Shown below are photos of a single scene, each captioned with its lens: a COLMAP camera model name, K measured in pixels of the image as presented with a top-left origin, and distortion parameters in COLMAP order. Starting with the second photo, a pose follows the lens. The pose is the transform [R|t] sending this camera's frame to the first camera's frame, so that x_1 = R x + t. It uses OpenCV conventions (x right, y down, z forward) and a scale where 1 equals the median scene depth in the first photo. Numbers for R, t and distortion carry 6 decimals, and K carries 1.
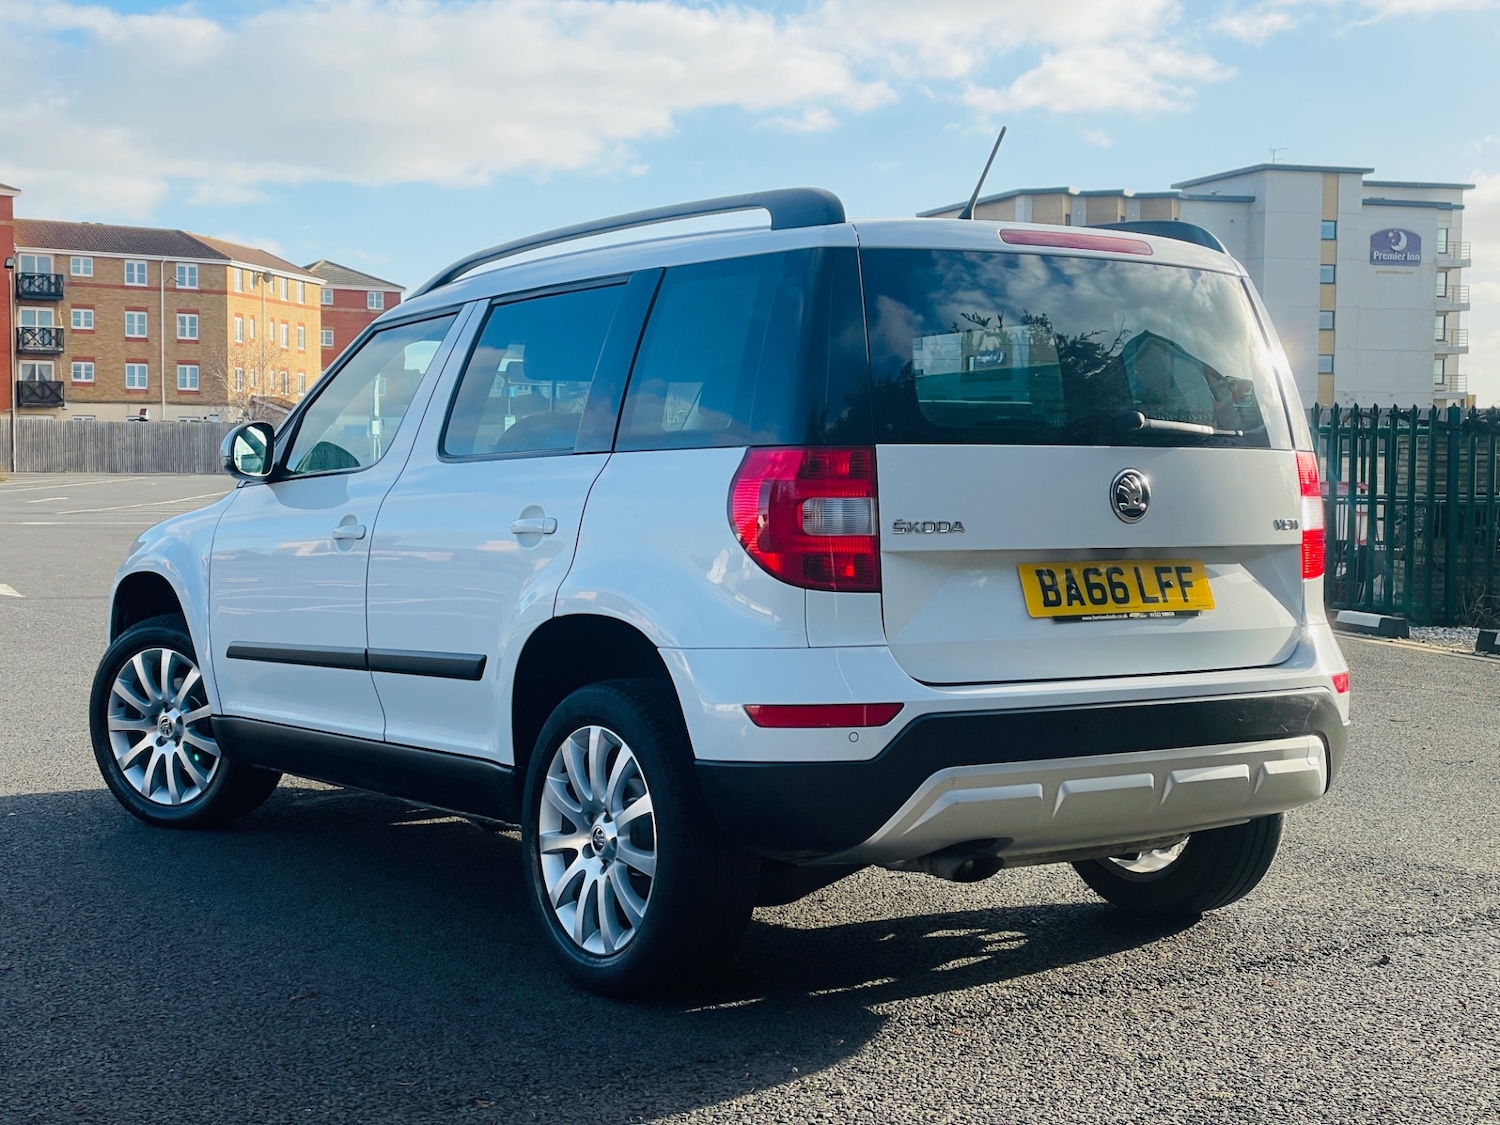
lens RADIAL K [[2212.4, 0, 750.0], [0, 2212.4, 562.5], [0, 0, 1]] dist [0.192254, -0.402793]
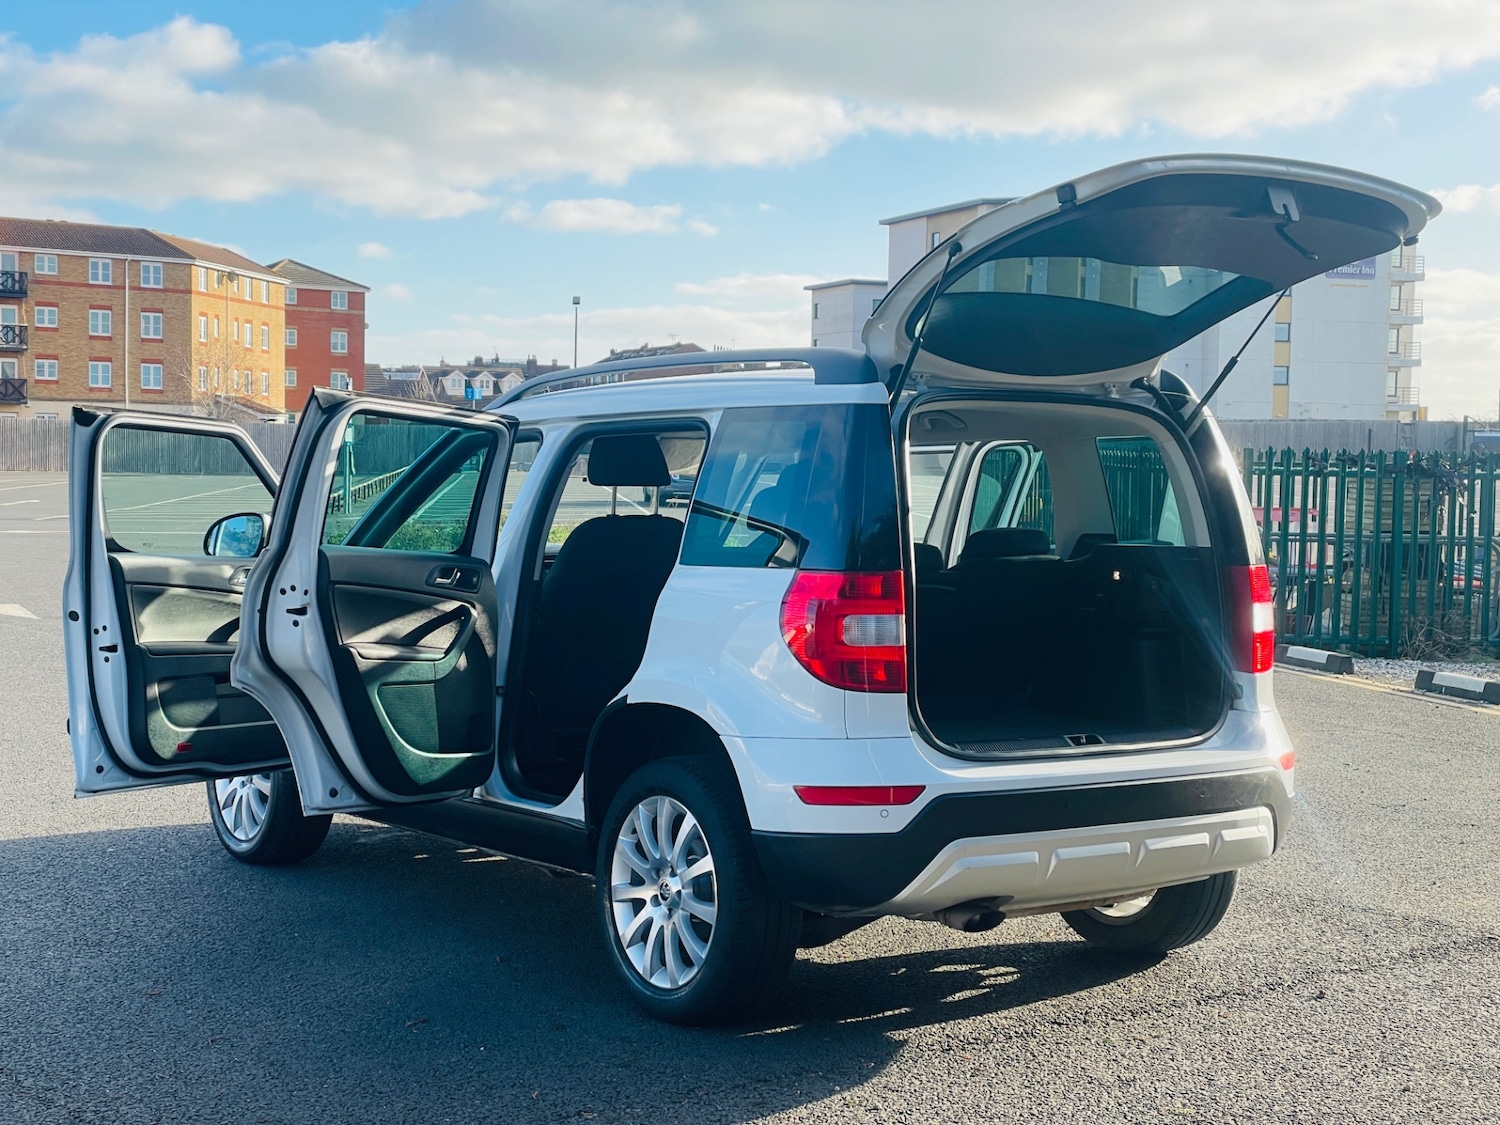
lens RADIAL K [[2202.2, 0, 739.5], [0, 2202.2, 561.4], [0, 0, 1]] dist [0.258656, -0.724588]
pose [[0.999873, 0.007089, 0.014305, -0.044821], [-0.007092, 0.999975, 0.000204, -0.051866], [-0.014303, -0.000306, 0.999898, -0.186683]]
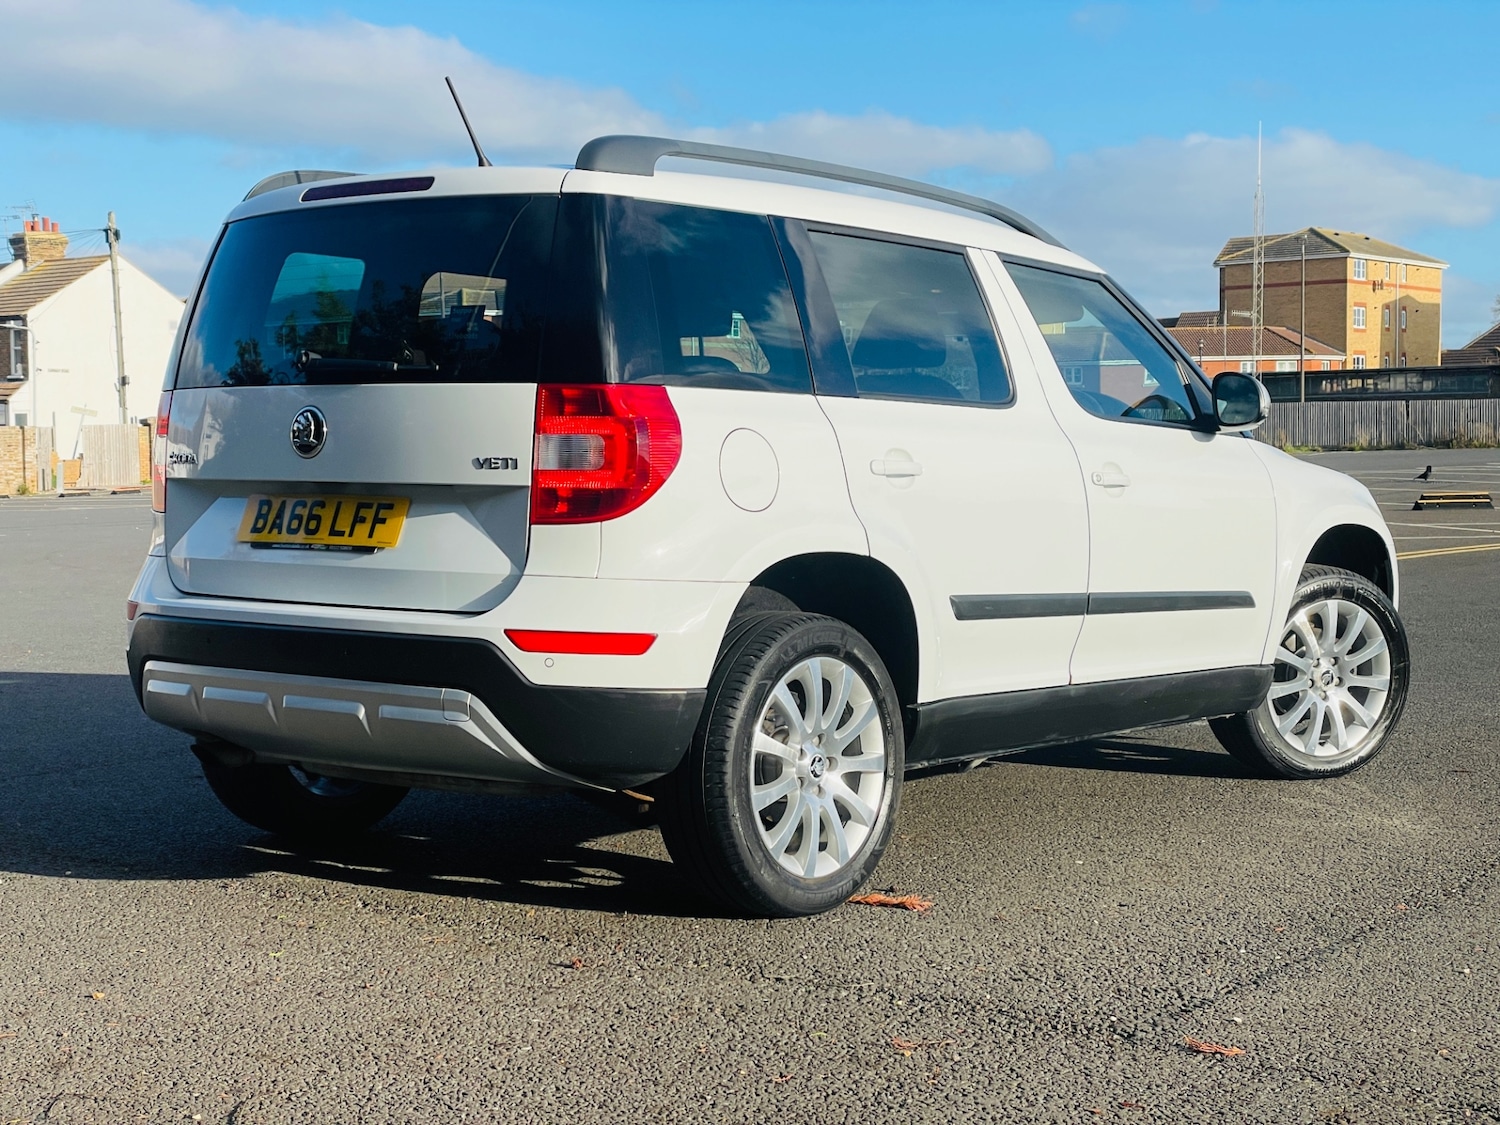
lens RADIAL K [[2212.4, 0, 750.0], [0, 2212.4, 562.5], [0, 0, 1]] dist [0.192254, -0.402793]
pose [[0.275328, 0.056634, -0.959681, 1.165801], [-0.023382, 0.998362, 0.052208, -0.026853], [0.961066, 0.008065, 0.276202, 0.849169]]
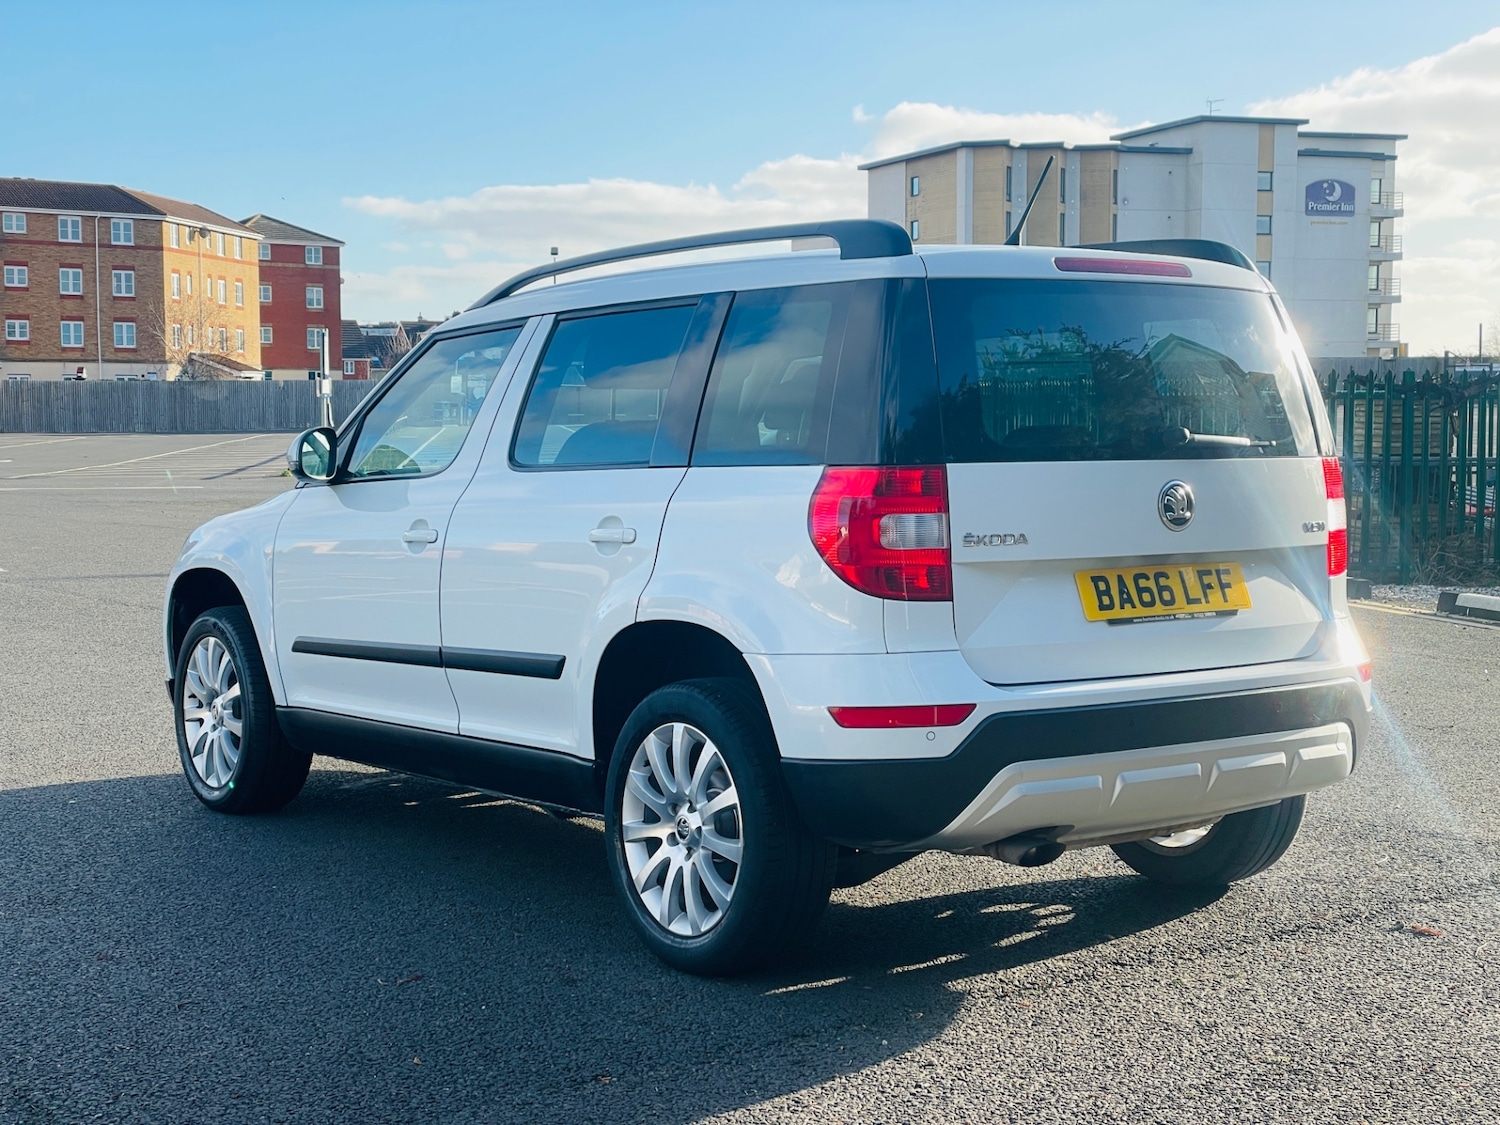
lens RADIAL K [[2198.1, 0, 769.5], [0, 2198.1, 558.8], [0, 0, 1]] dist [0.266372, -0.770129]
pose [[0.999302, -0.012565, 0.035169, -0.060420], [0.011834, 0.999711, 0.020922, -0.027163], [-0.035422, -0.020491, 0.999162, -0.065421]]
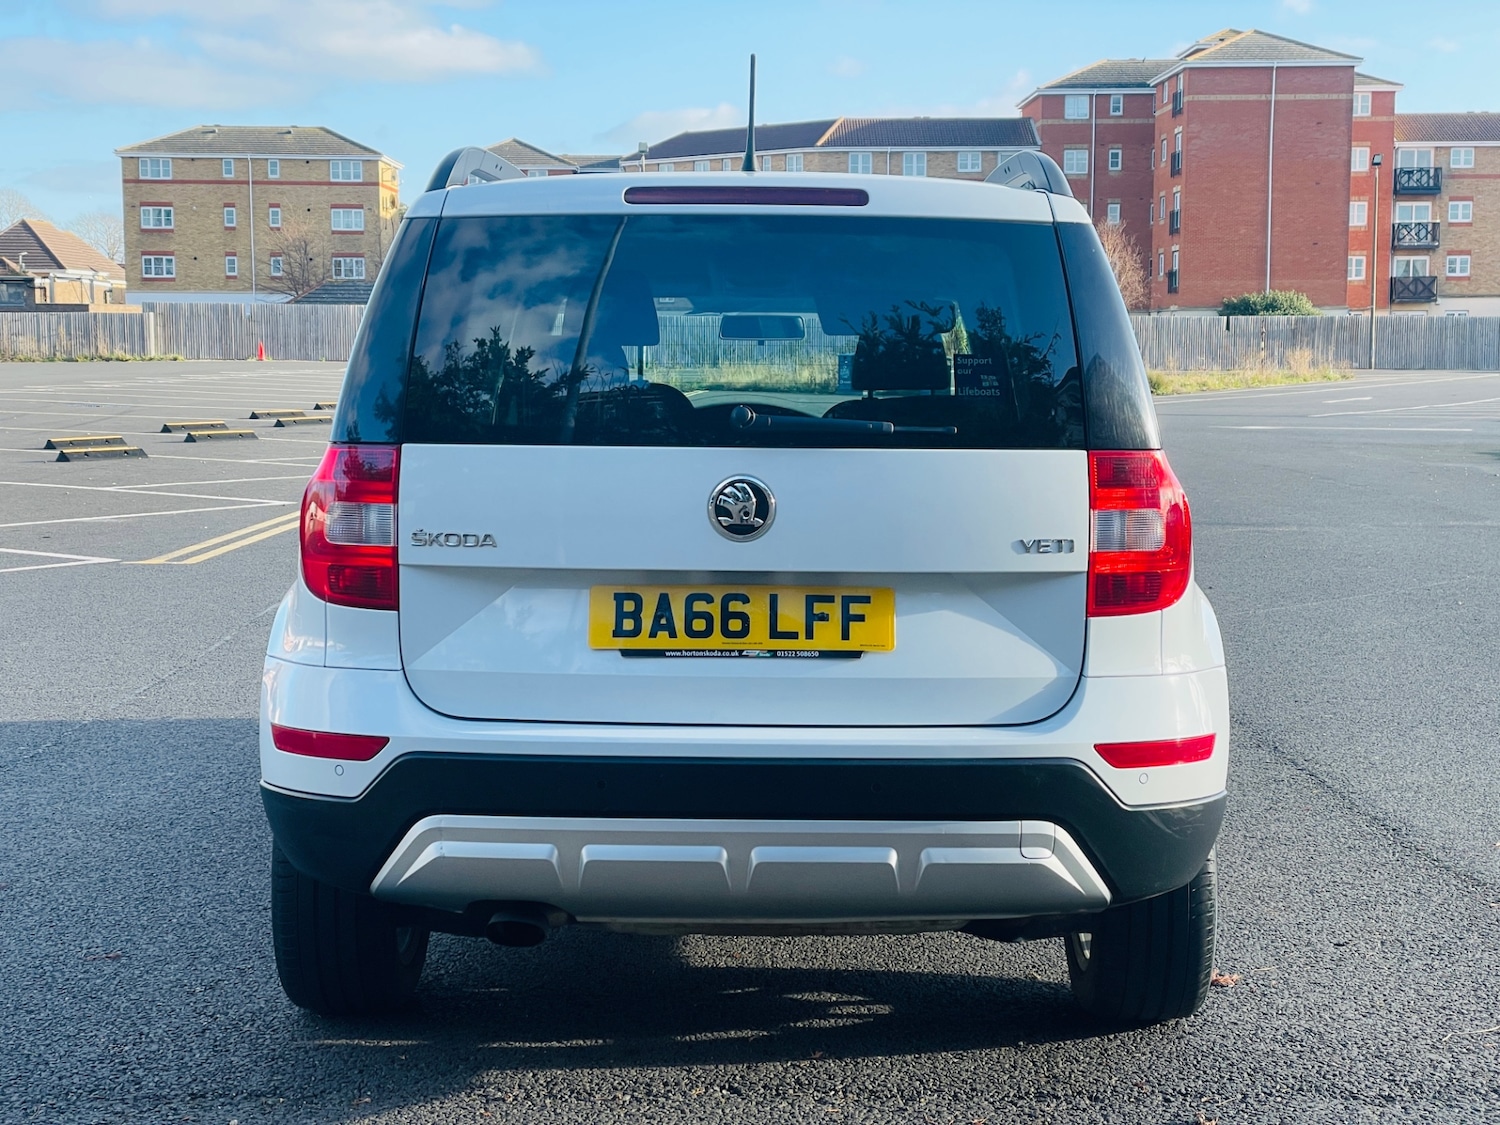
lens RADIAL K [[2212.4, 0, 750.0], [0, 2212.4, 562.5], [0, 0, 1]] dist [0.192254, -0.402793]
pose [[0.818961, 0.052817, -0.571414, 0.601532], [-0.025723, 0.998133, 0.055392, -0.052016], [0.573273, -0.030665, 0.818790, 0.305328]]
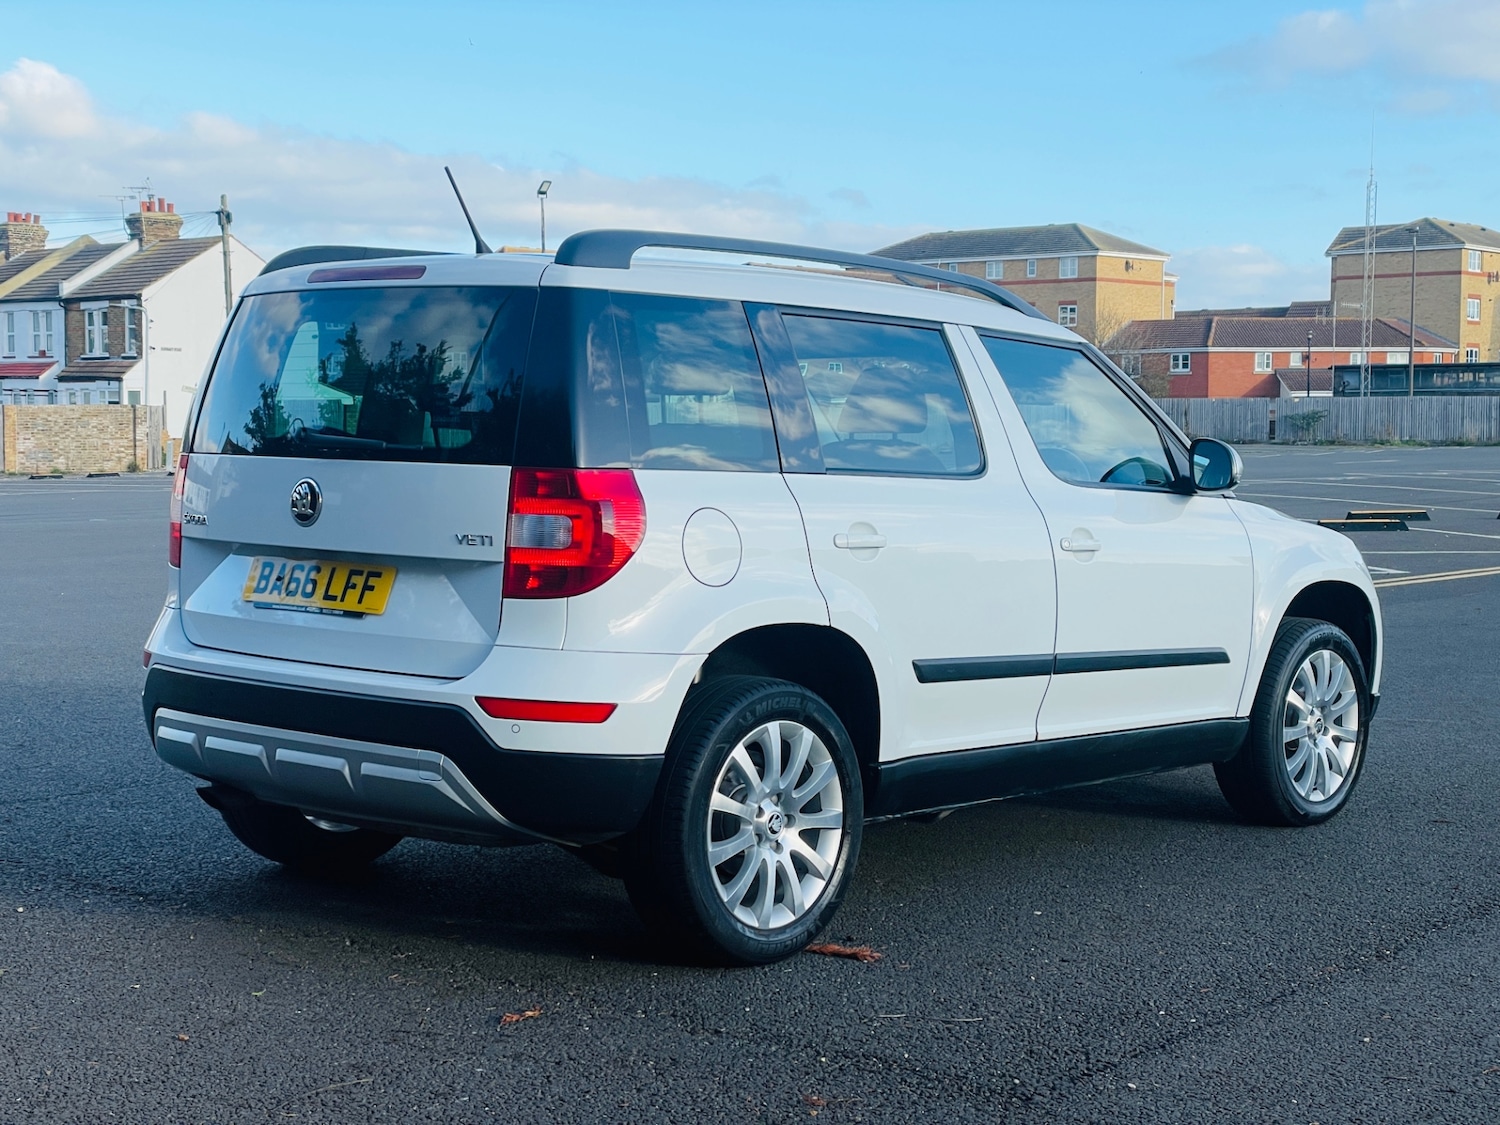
lens RADIAL K [[2198.1, 0, 769.5], [0, 2198.1, 558.8], [0, 0, 1]] dist [0.266372, -0.770129]
pose [[0.237174, 0.068063, -0.969080, 1.238026], [-0.040091, 0.997379, 0.060239, -0.074152], [0.970640, 0.024564, 0.239281, 0.895483]]
